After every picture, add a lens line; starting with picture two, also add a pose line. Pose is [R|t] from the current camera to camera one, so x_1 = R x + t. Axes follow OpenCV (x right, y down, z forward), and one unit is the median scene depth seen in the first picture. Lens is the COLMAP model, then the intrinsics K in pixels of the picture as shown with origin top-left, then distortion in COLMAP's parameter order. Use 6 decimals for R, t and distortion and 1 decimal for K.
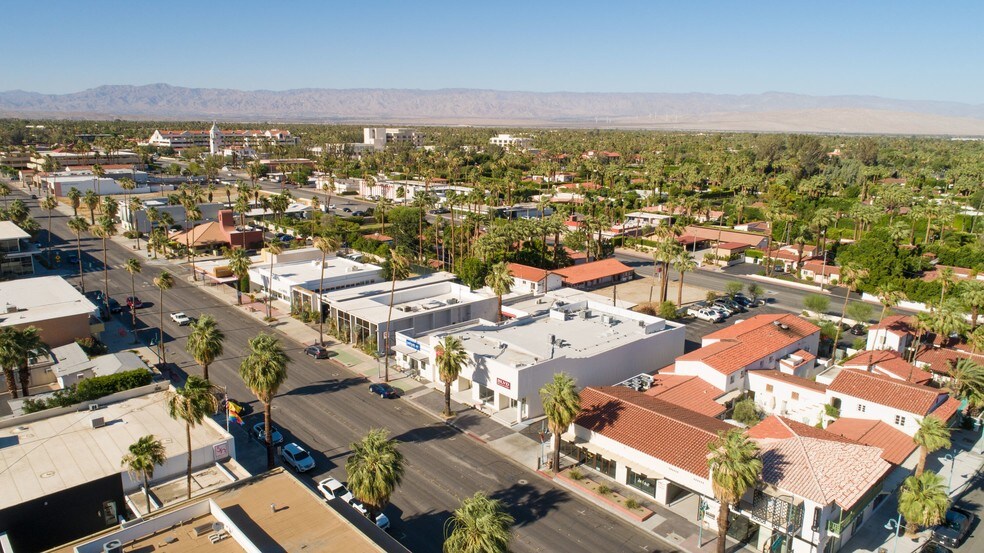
lens RADIAL K [[663.9, 0, 492.0], [0, 663.9, 276.5], [0, 0, 1]] dist [-0.011208, 0.007267]
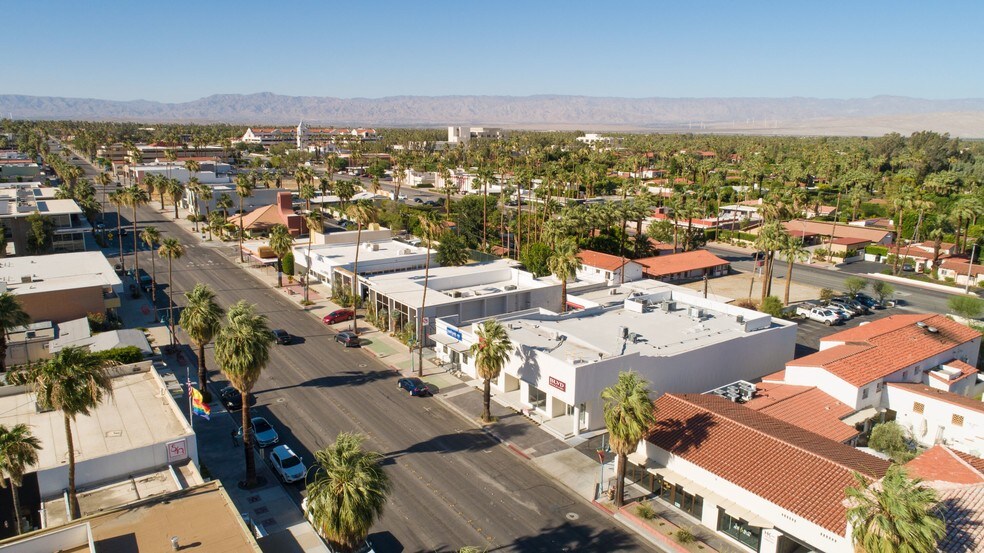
lens RADIAL K [[663.9, 0, 492.0], [0, 663.9, 276.5], [0, 0, 1]] dist [-0.011208, 0.007267]
pose [[0.991365, 0.026419, -0.128440, 0.030038], [-0.027616, 0.999590, -0.007544, 0.033480], [0.128188, 0.011026, 0.991689, 0.167190]]
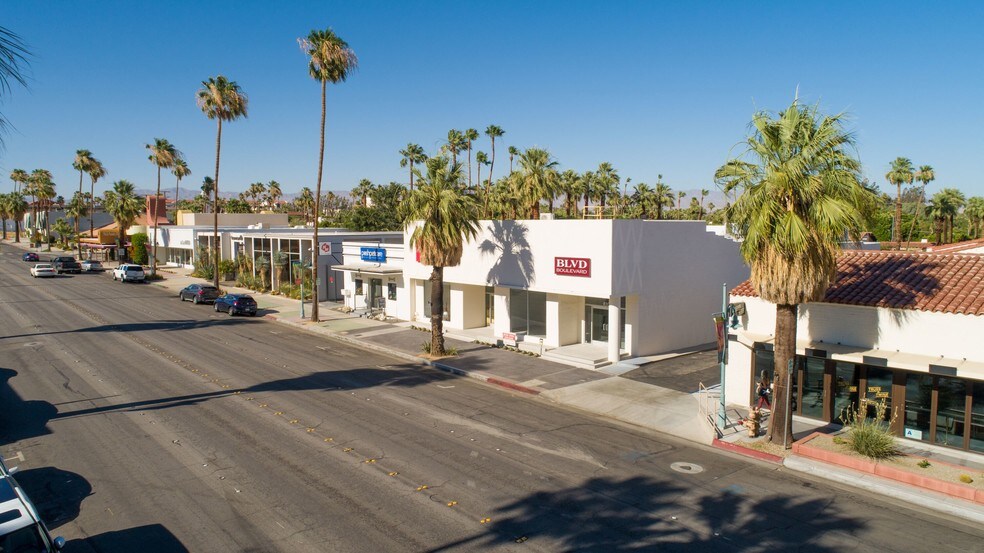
lens RADIAL K [[663.9, 0, 492.0], [0, 663.9, 276.5], [0, 0, 1]] dist [-0.011208, 0.007267]
pose [[0.999870, -0.012547, -0.010106, -0.022048], [0.010959, 0.989484, -0.144225, 0.177116], [0.011810, 0.144096, 0.989493, 0.465060]]
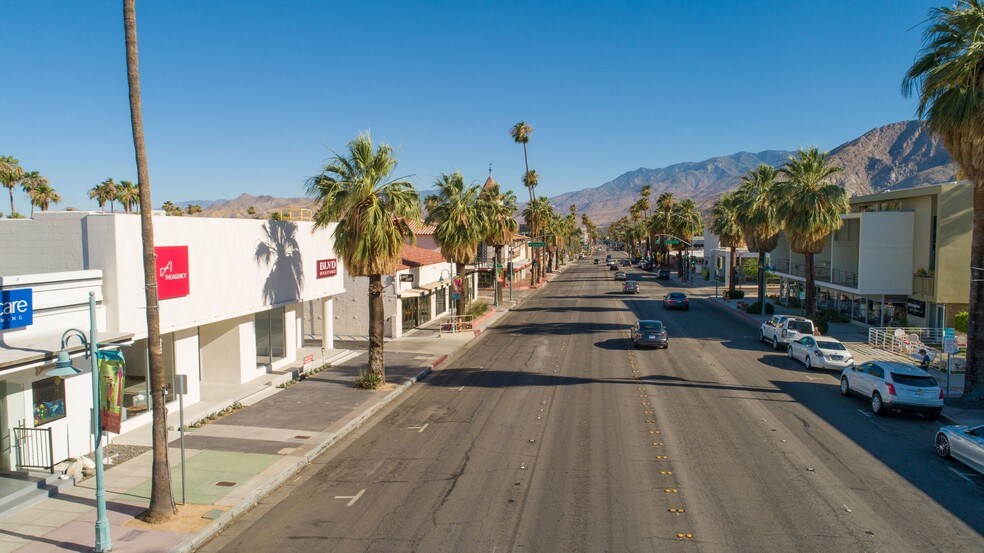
lens RADIAL K [[663.9, 0, 492.0], [0, 663.9, 276.5], [0, 0, 1]] dist [-0.011208, 0.007267]
pose [[-0.618018, -0.058638, 0.783974, -0.293709], [0.174554, 0.962088, 0.209565, 0.075968], [-0.766541, 0.266361, -0.584352, 0.913439]]
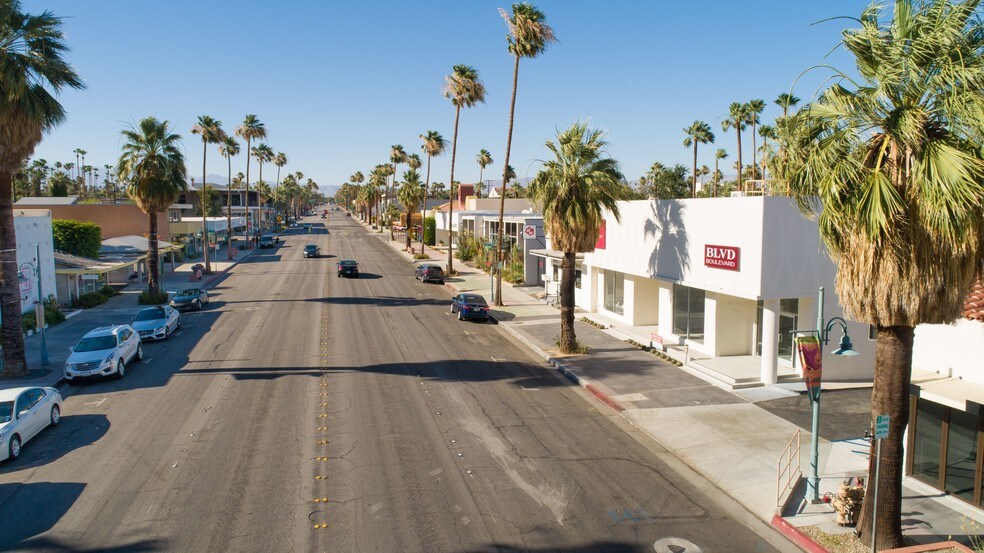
lens RADIAL K [[663.9, 0, 492.0], [0, 663.9, 276.5], [0, 0, 1]] dist [-0.011208, 0.007267]
pose [[0.874164, 0.033283, -0.484488, 0.060056], [-0.094867, 0.990132, -0.103150, 0.168196], [0.476274, 0.136131, 0.868695, 0.522320]]
